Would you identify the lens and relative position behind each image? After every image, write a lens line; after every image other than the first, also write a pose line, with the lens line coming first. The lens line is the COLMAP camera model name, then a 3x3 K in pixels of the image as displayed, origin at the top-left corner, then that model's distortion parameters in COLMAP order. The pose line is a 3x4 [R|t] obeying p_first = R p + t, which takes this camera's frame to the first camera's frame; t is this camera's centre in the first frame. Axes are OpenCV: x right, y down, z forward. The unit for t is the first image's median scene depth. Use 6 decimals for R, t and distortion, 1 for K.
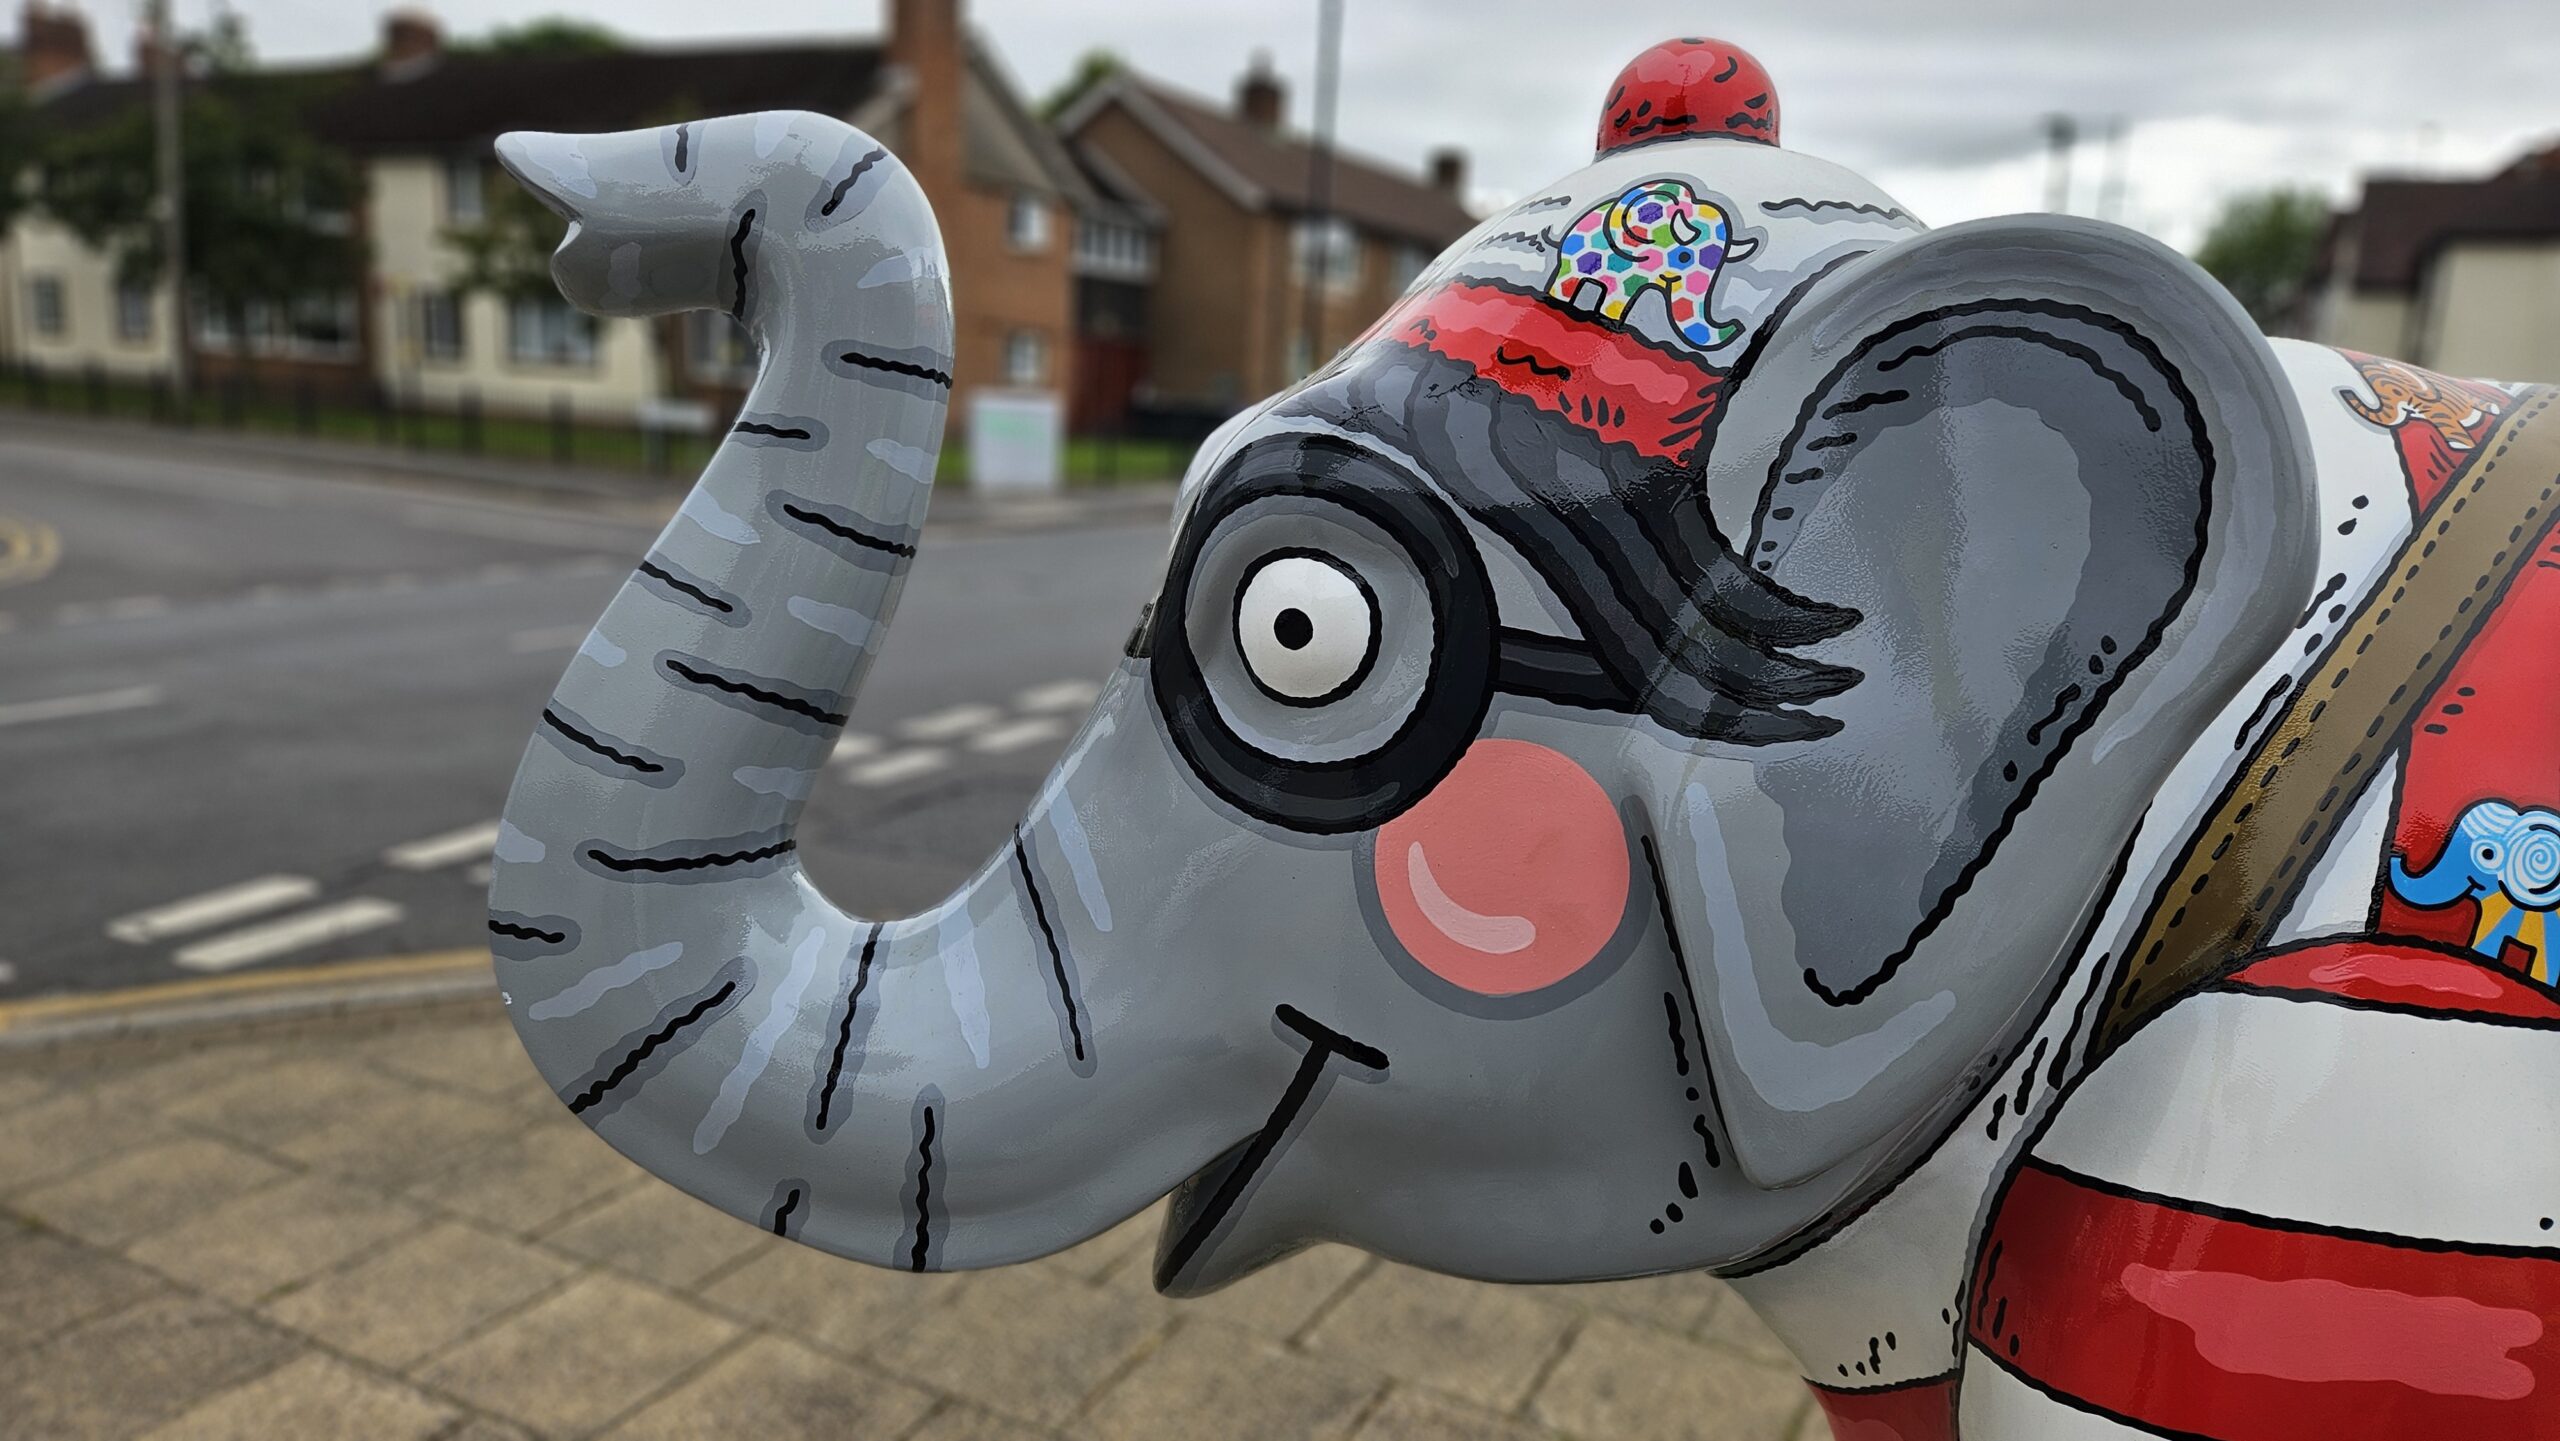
lens RADIAL K [[1716.2, 0, 1271.9], [0, 1716.2, 743.0], [0, 0, 1]] dist [0.066994, -0.060160]
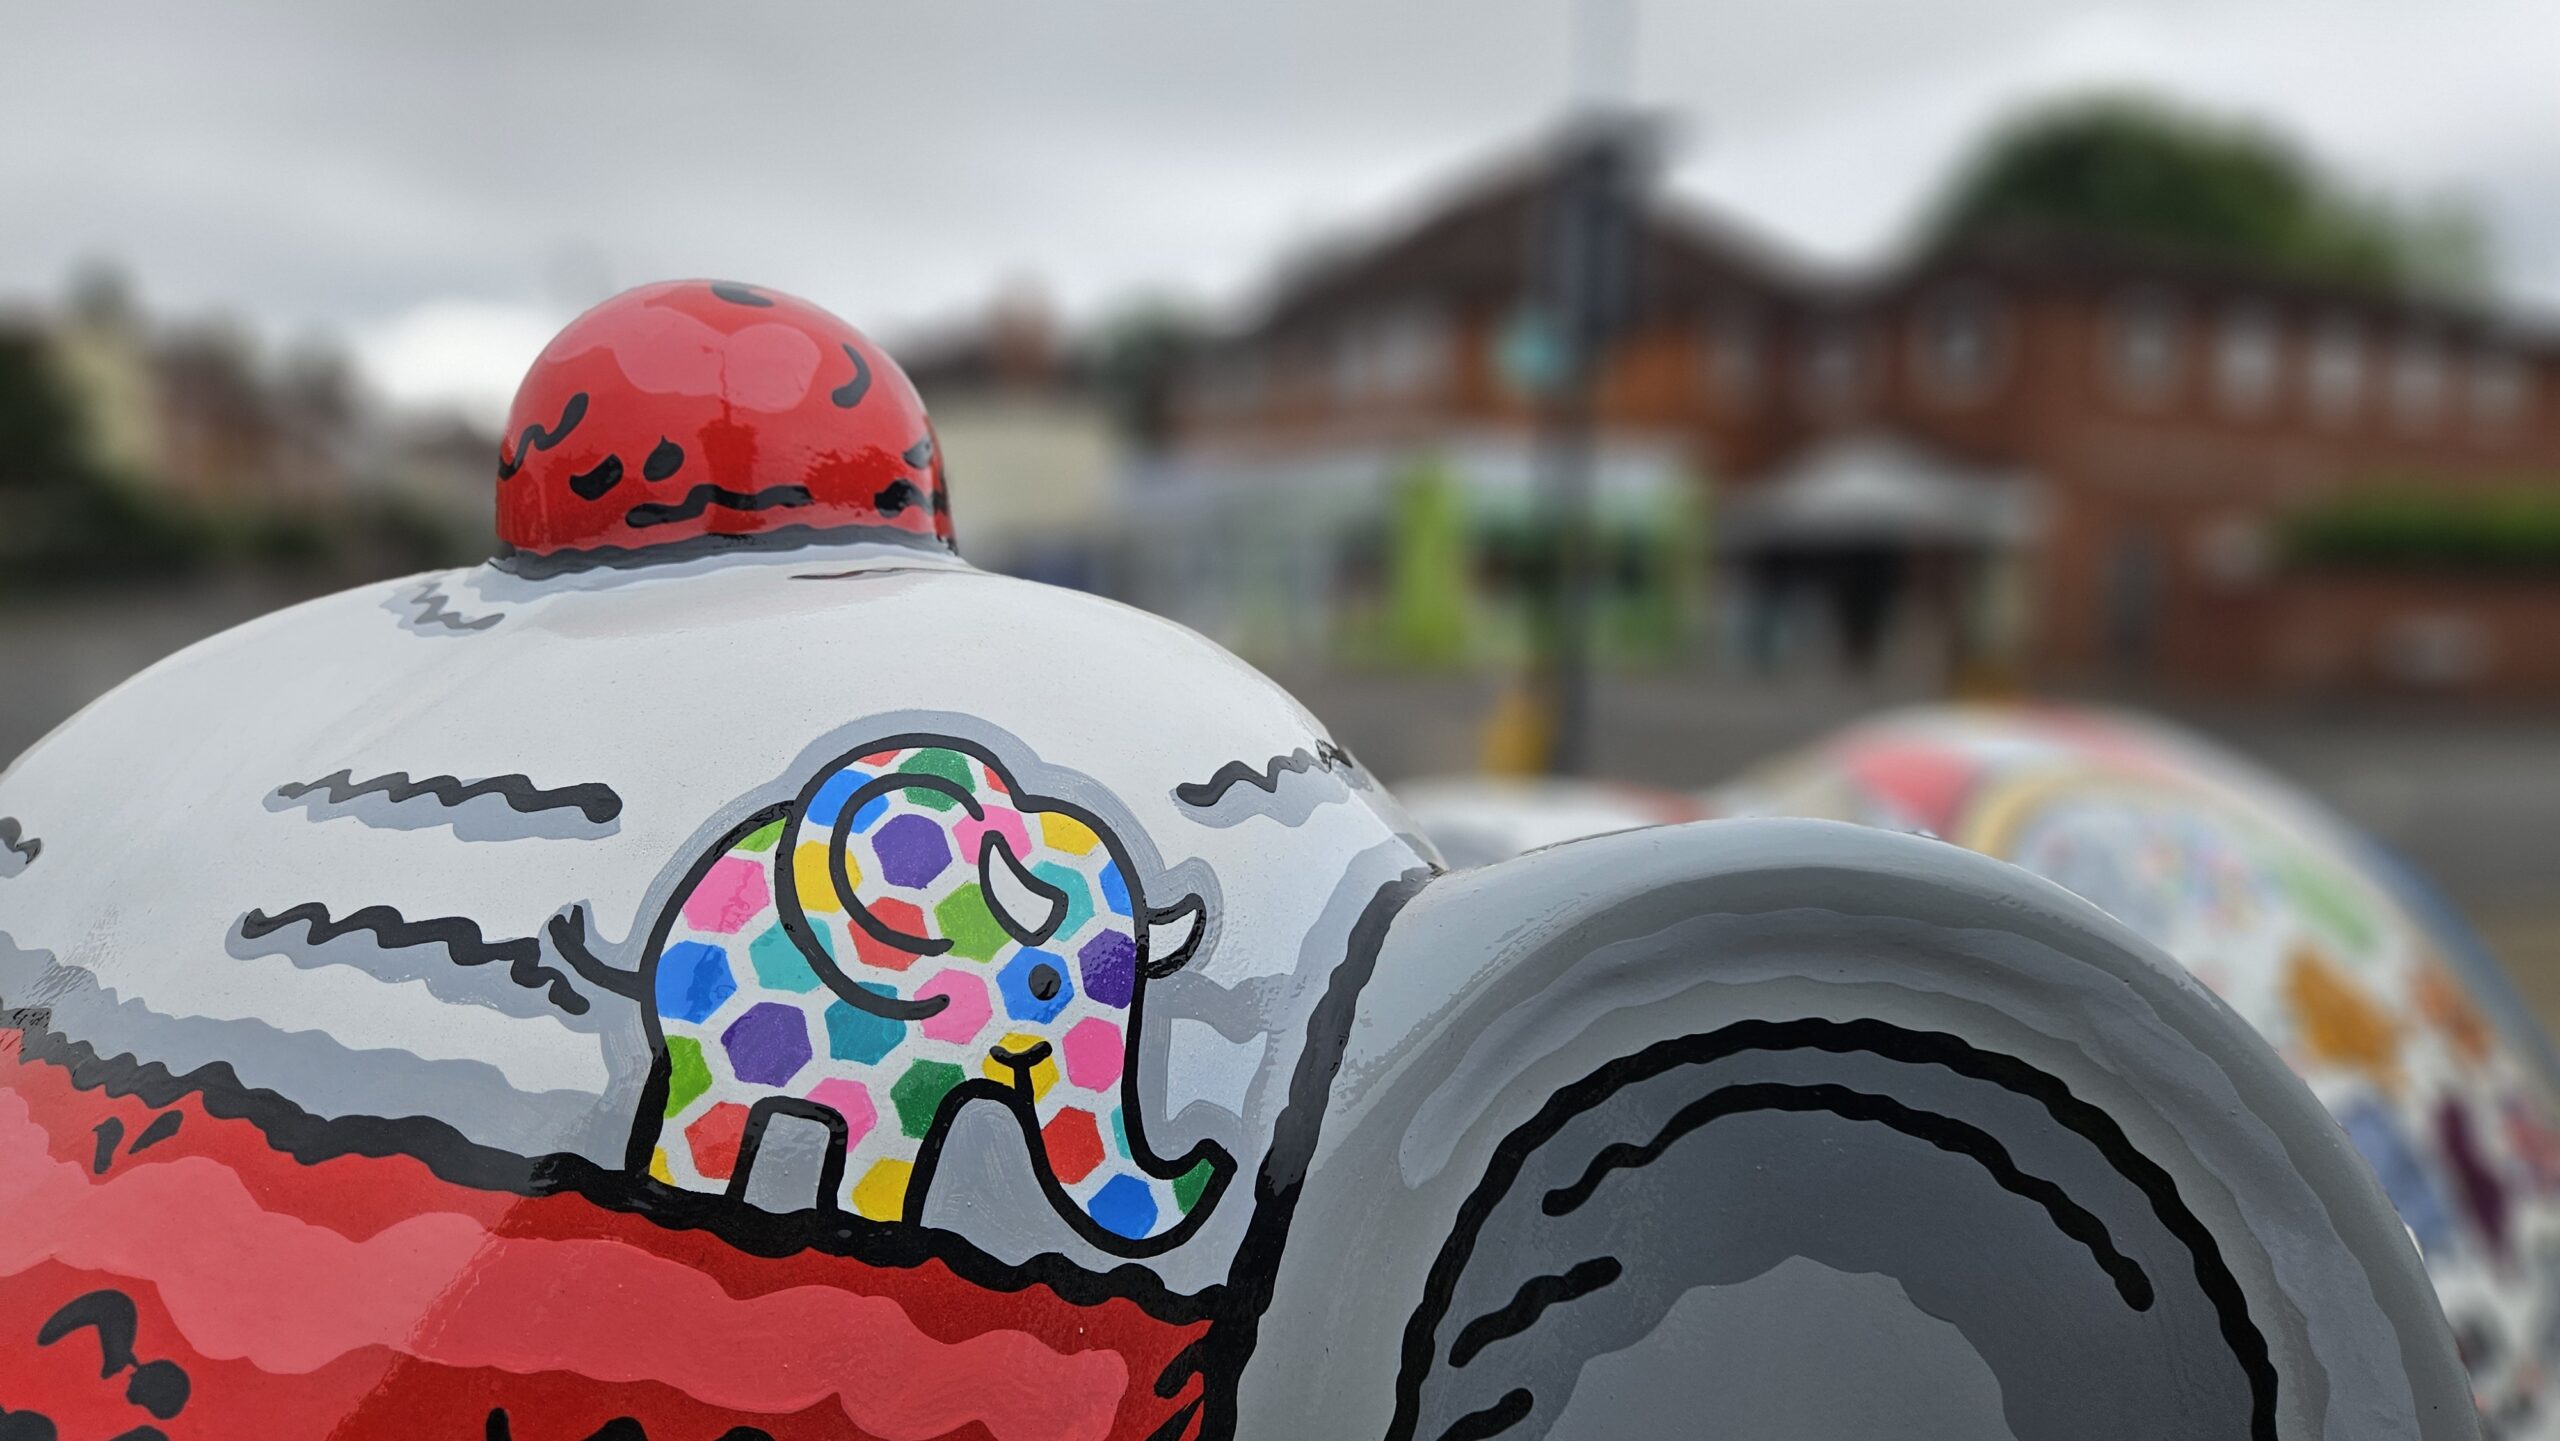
lens RADIAL K [[1716.2, 0, 1271.9], [0, 1716.2, 743.0], [0, 0, 1]] dist [0.066994, -0.060160]
pose [[0.716087, -0.102605, 0.690428, 0.043870], [0.156447, 0.987565, -0.015498, -0.311929], [-0.680253, 0.119113, 0.723235, 0.716904]]
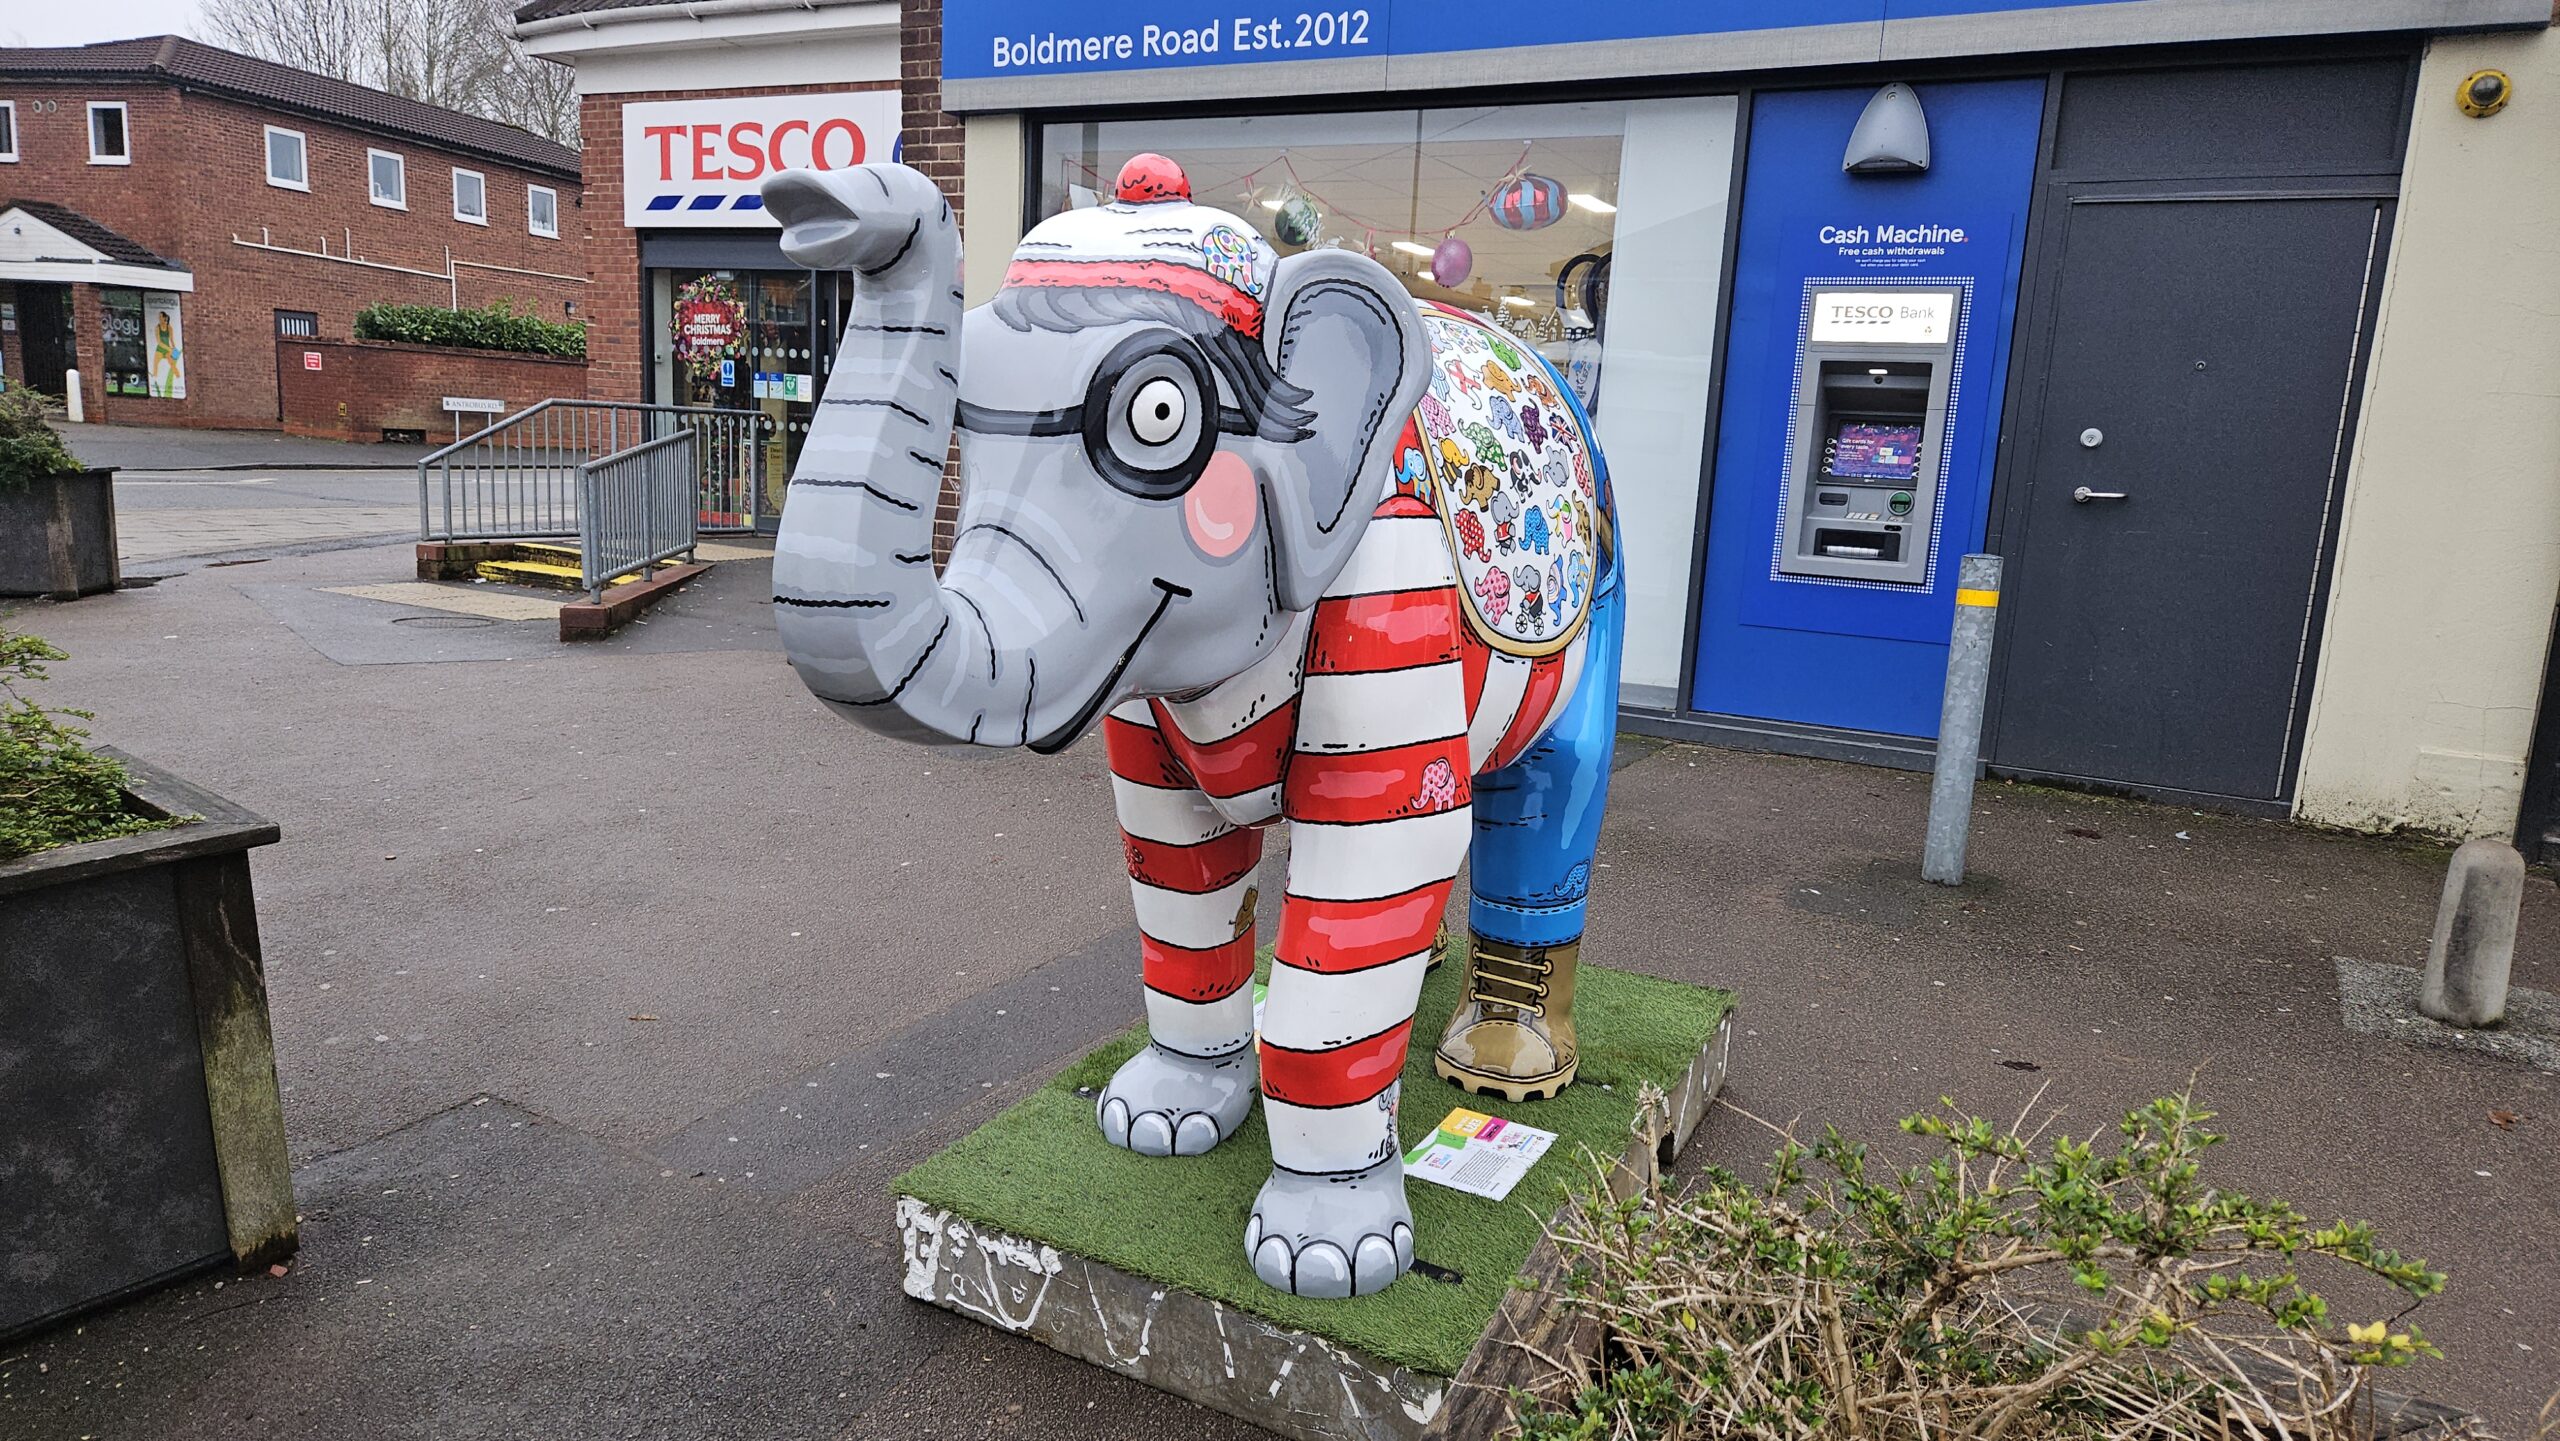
lens RADIAL K [[1689.3, 0, 1254.4], [0, 1689.3, 727.9], [0, 0, 1]] dist [0.079044, -0.066000]
pose [[0.546569, -0.204278, 0.812116, -1.958864], [0.154993, 0.977712, 0.141618, 0.051548], [-0.822946, 0.048469, 0.566049, -0.426331]]
